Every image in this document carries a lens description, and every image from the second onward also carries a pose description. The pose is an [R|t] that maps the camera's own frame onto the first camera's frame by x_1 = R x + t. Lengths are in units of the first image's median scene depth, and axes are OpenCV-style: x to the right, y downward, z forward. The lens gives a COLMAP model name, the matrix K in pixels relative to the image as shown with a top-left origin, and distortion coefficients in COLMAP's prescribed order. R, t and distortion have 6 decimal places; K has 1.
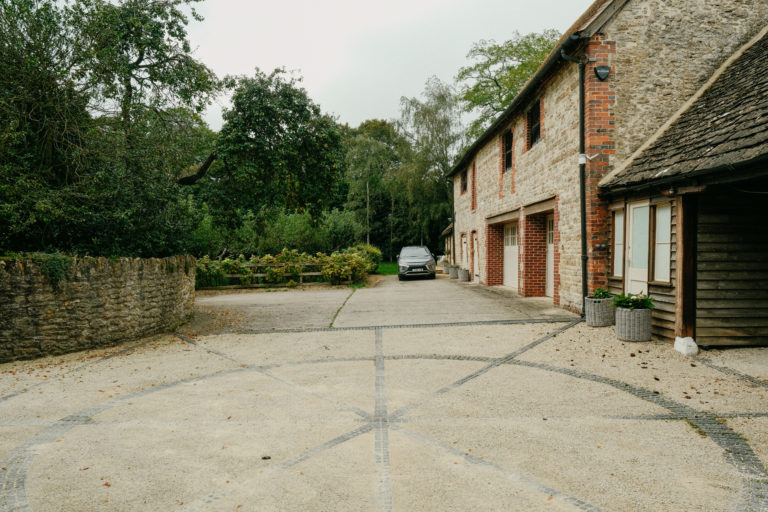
lens RADIAL K [[572.0, 0, 384.2], [0, 572.0, 276.8], [0, 0, 1]] dist [-0.006367, 0.001310]
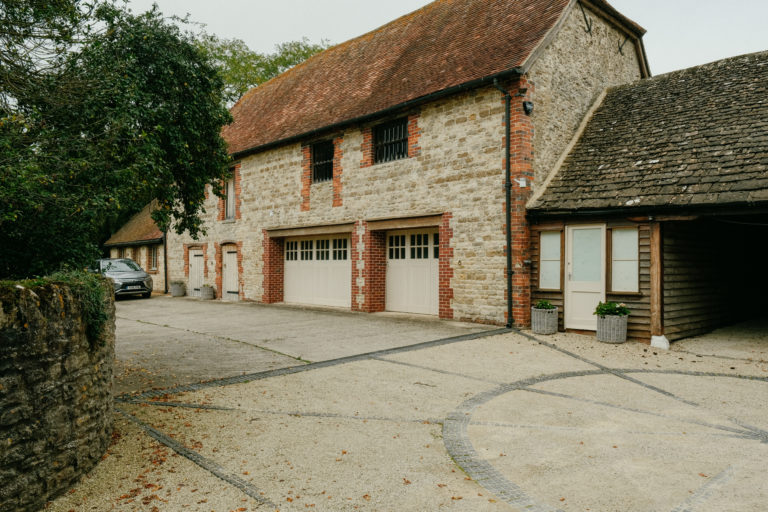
lens RADIAL K [[572.0, 0, 384.2], [0, 572.0, 276.8], [0, 0, 1]] dist [-0.006367, 0.001310]
pose [[0.748009, -0.006070, 0.663661, -0.578223], [0.023837, 0.999559, -0.017724, -0.011458], [-0.663261, 0.029077, 0.747823, 0.356422]]
